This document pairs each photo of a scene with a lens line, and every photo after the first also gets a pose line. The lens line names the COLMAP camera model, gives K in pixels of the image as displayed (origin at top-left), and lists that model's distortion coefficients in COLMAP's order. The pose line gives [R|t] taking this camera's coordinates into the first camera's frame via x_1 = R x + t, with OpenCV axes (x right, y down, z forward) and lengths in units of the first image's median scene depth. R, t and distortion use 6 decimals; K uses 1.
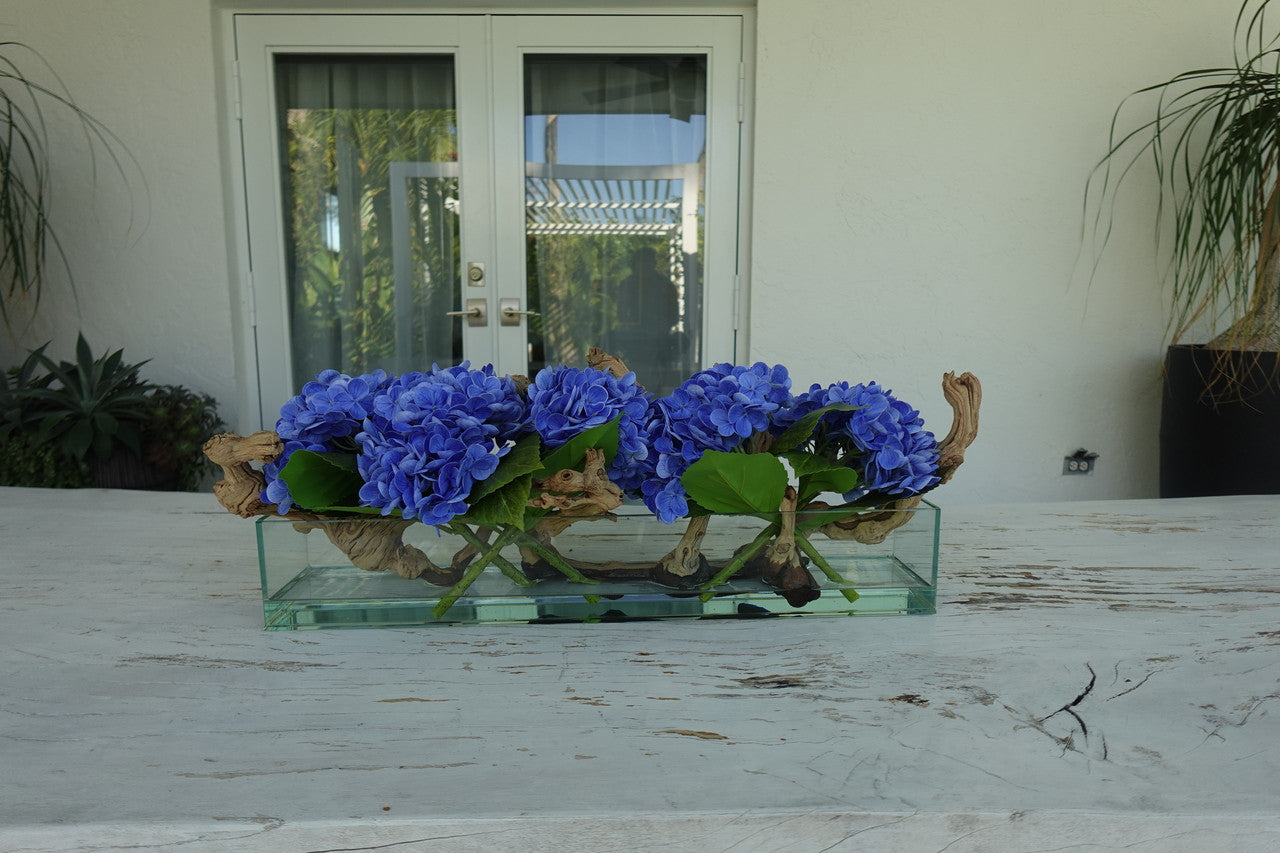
lens RADIAL K [[720.2, 0, 640.0], [0, 720.2, 426.5], [0, 0, 1]] dist [-0.003943, -0.001802]
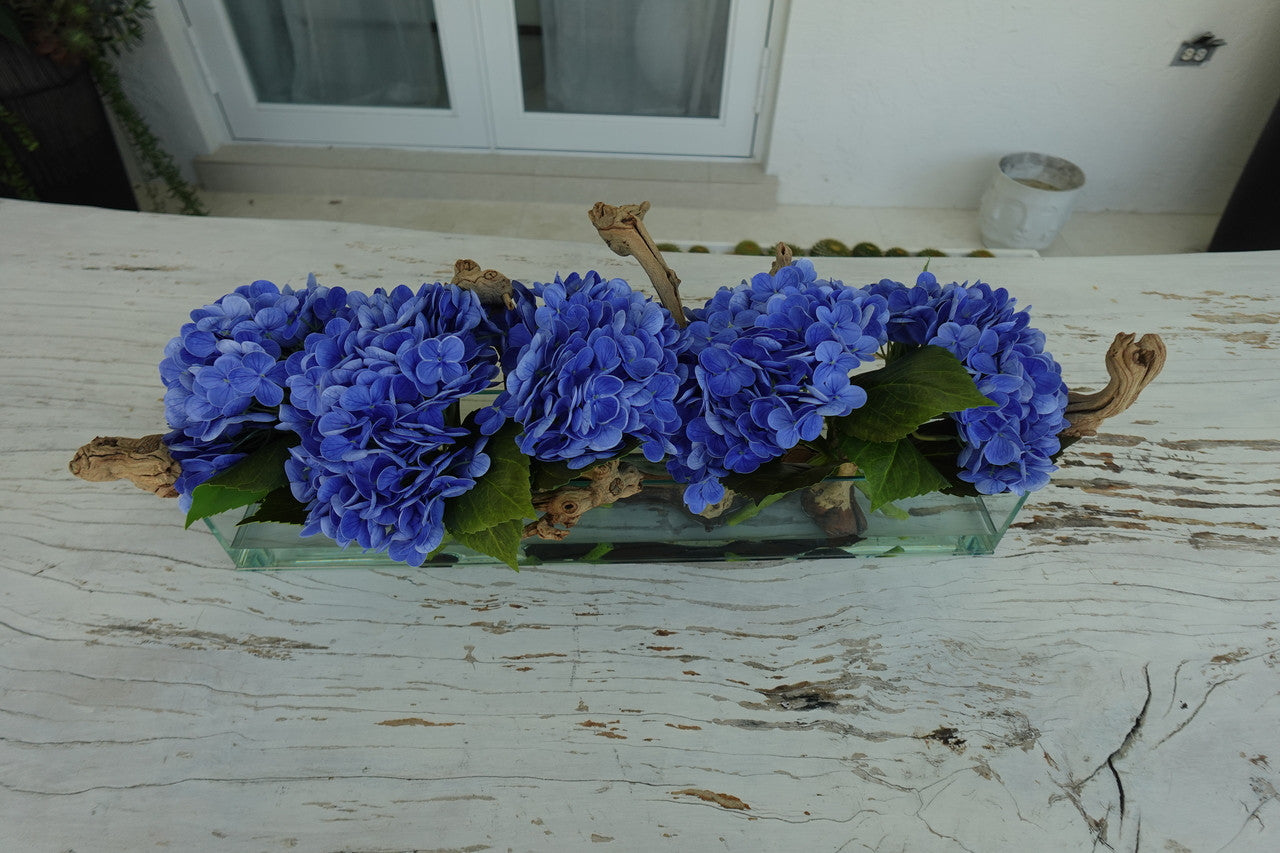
lens RADIAL K [[720.2, 0, 640.0], [0, 720.2, 426.5], [0, 0, 1]] dist [-0.003943, -0.001802]
pose [[0.999754, 0.022130, 0.001537, -0.028231], [-0.018432, 0.790128, 0.612665, -0.421865], [0.012344, -0.612543, 0.790341, 0.417194]]
